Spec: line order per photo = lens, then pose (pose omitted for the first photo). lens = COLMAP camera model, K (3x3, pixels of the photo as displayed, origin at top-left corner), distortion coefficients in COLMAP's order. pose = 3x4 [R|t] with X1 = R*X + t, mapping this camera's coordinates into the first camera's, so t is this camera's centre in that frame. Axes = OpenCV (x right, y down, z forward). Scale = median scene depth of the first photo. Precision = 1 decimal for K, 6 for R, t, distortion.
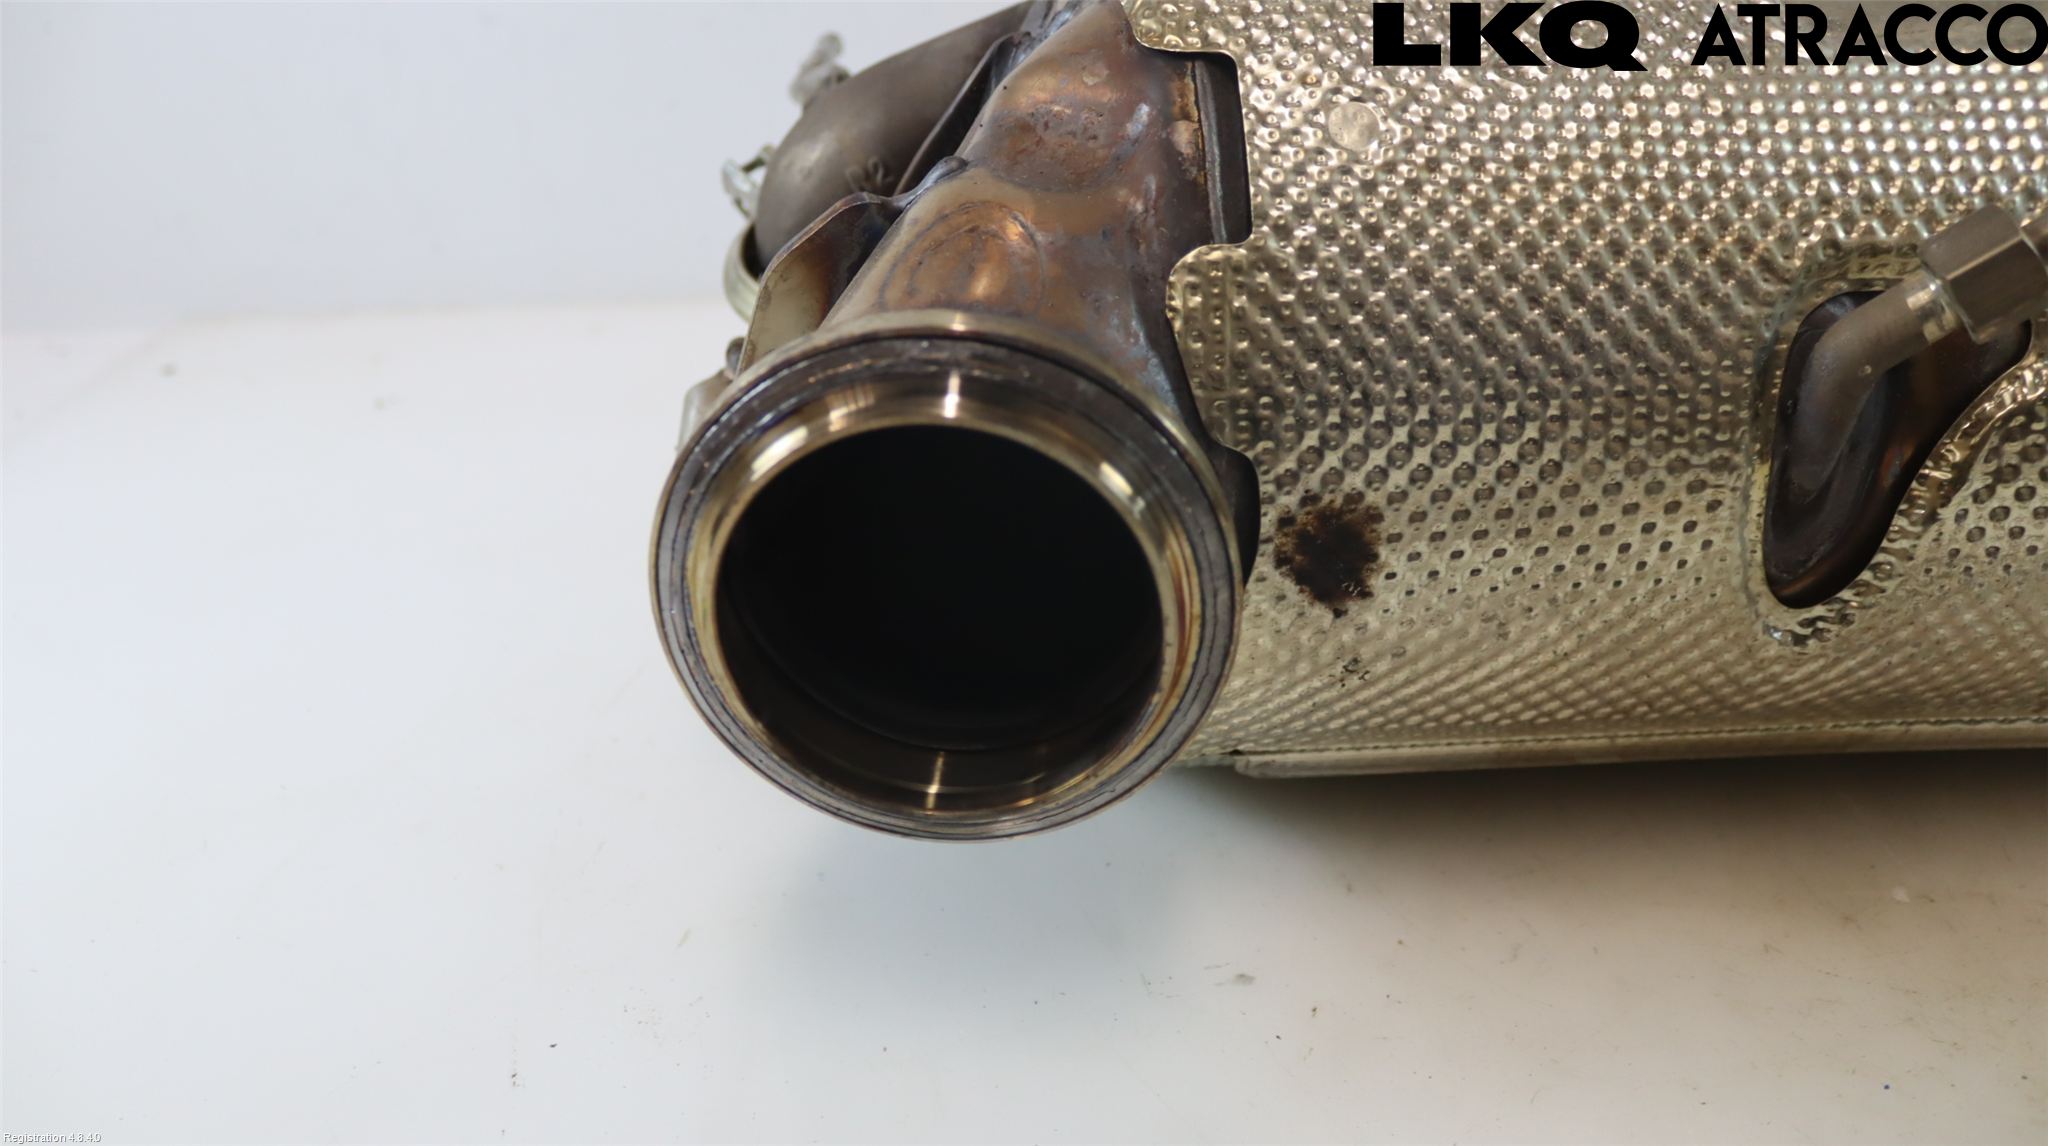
lens RADIAL K [[1673.9, 0, 1024.0], [0, 1673.9, 573.0], [0, 0, 1]] dist [-0.166411, 0.100024]
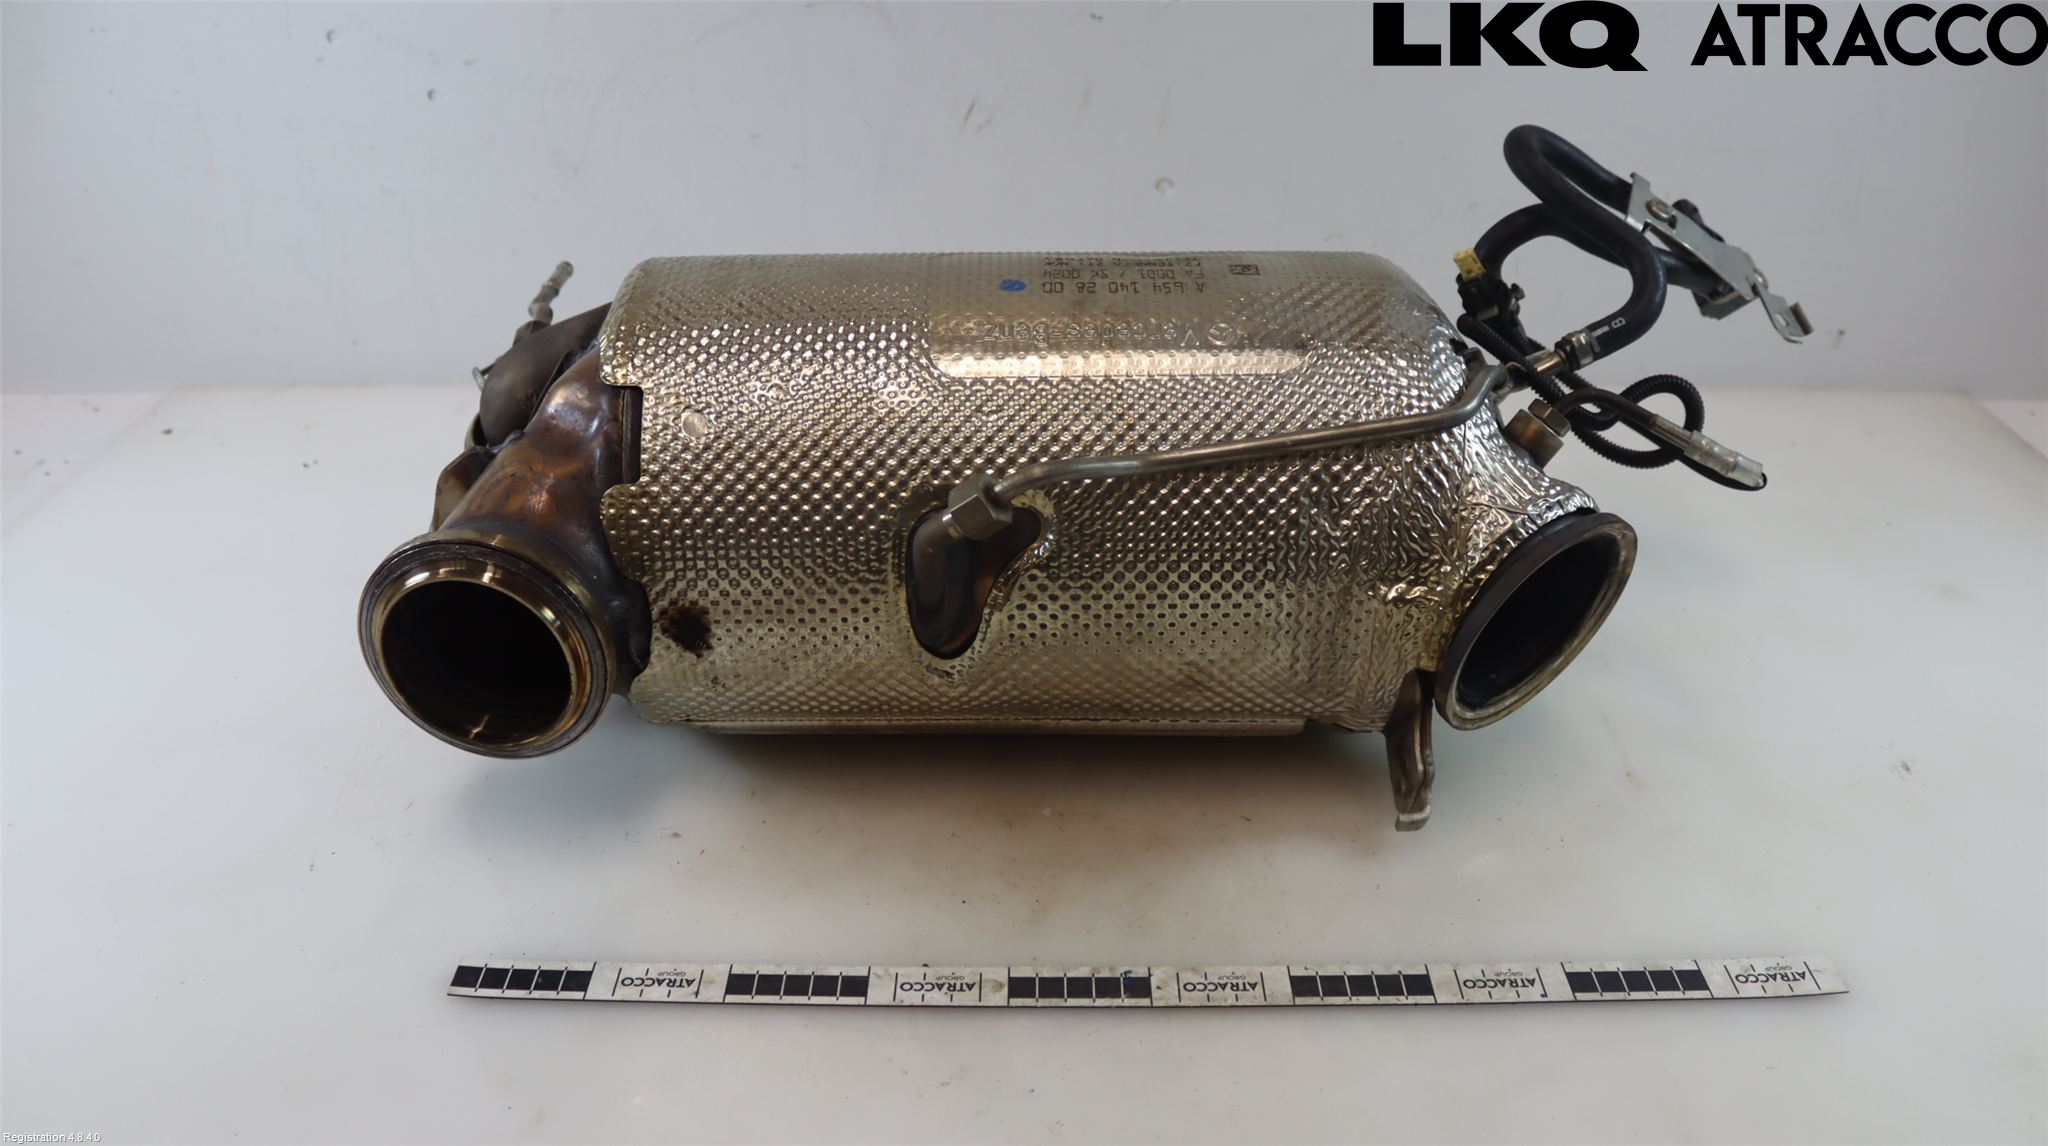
lens RADIAL K [[1673.9, 0, 1024.0], [0, 1673.9, 573.0], [0, 0, 1]] dist [-0.166411, 0.100024]
pose [[0.999622, 0.025752, -0.009594, 0.625806], [-0.025425, 0.999141, 0.032718, -0.159982], [0.010429, -0.032462, 0.999419, -1.075703]]
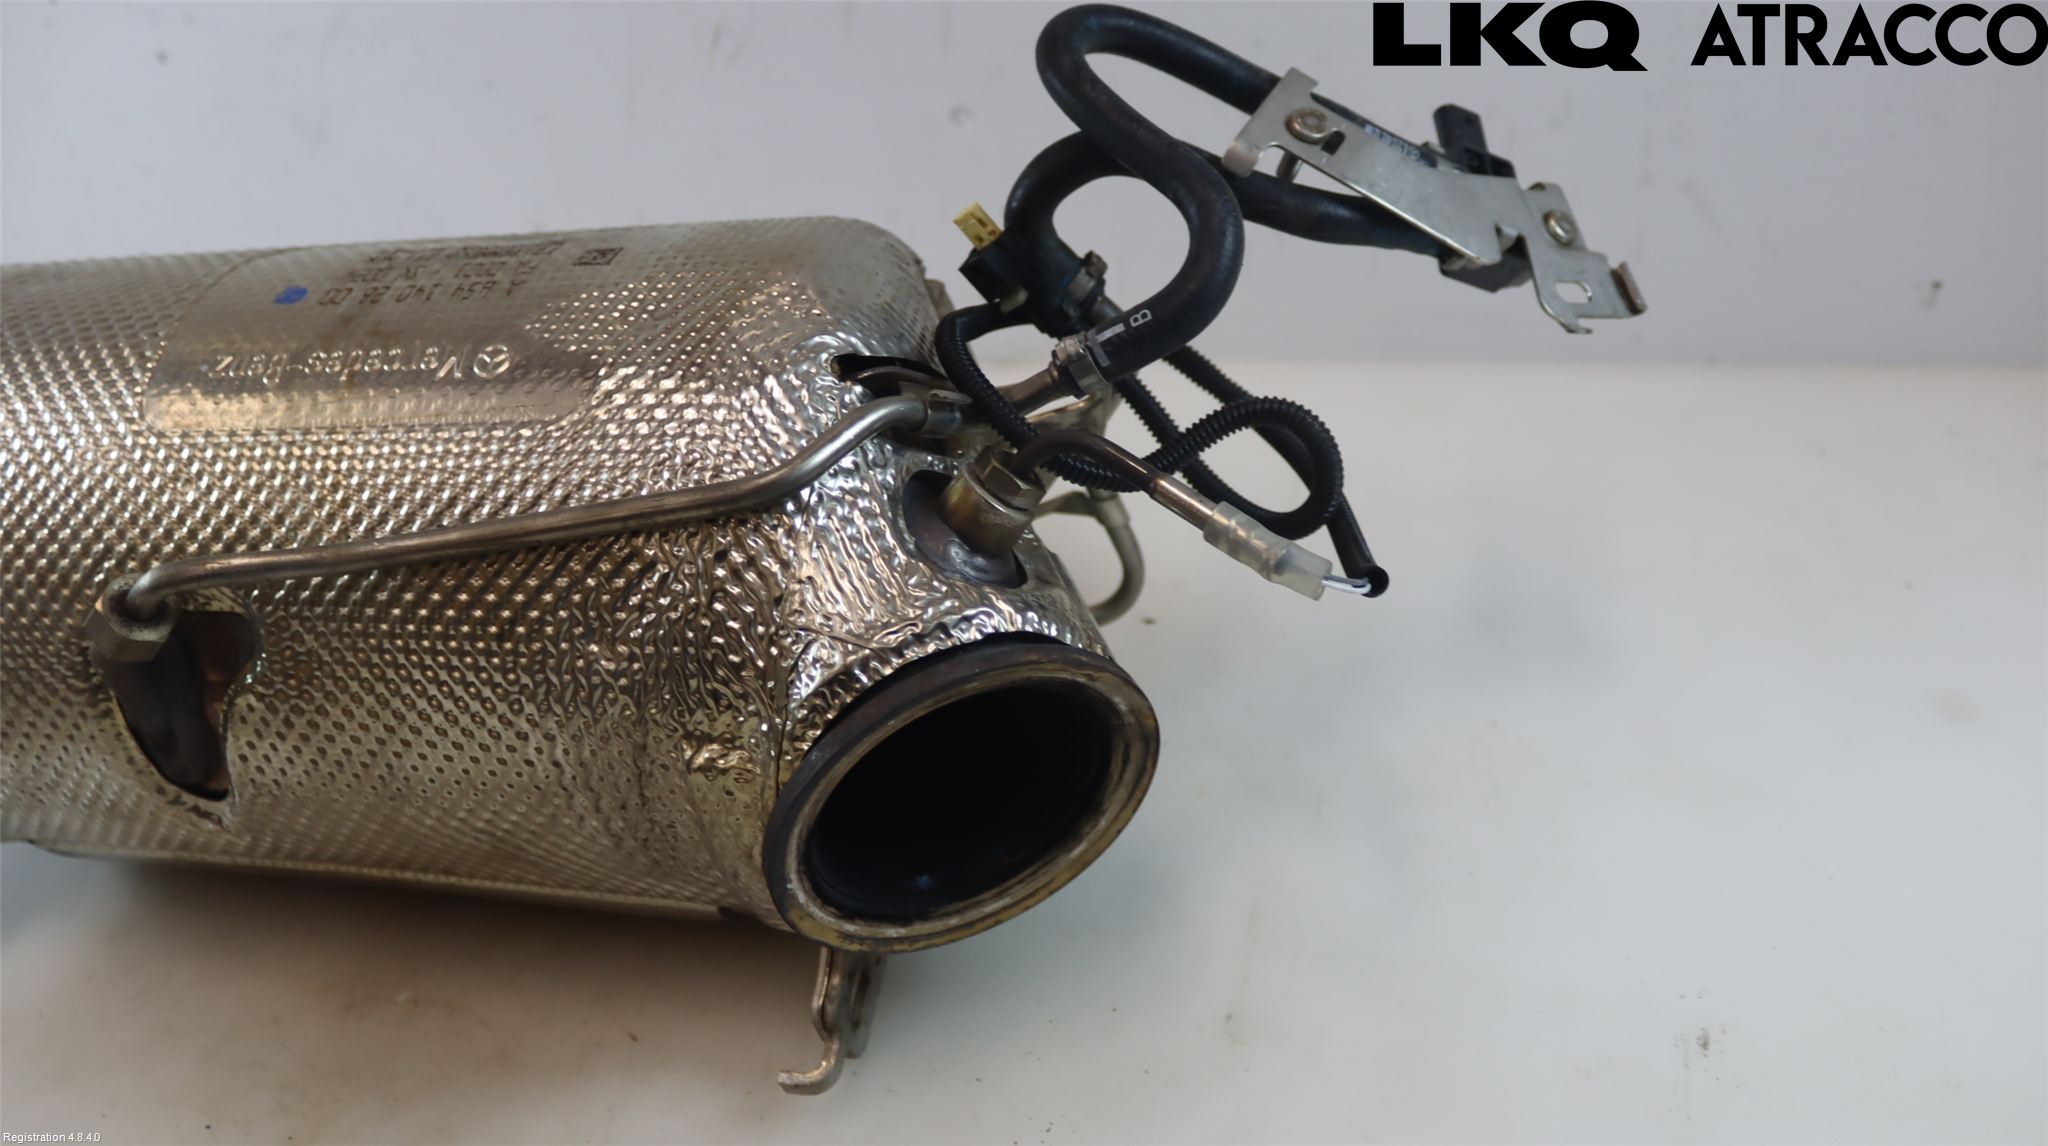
lens RADIAL K [[1673.9, 0, 1024.0], [0, 1673.9, 573.0], [0, 0, 1]] dist [-0.166411, 0.100024]
pose [[0.968983, 0.046414, -0.242730, 1.608382], [-0.026834, 0.996158, 0.083358, -0.341439], [0.245666, -0.074259, 0.966506, -0.252718]]
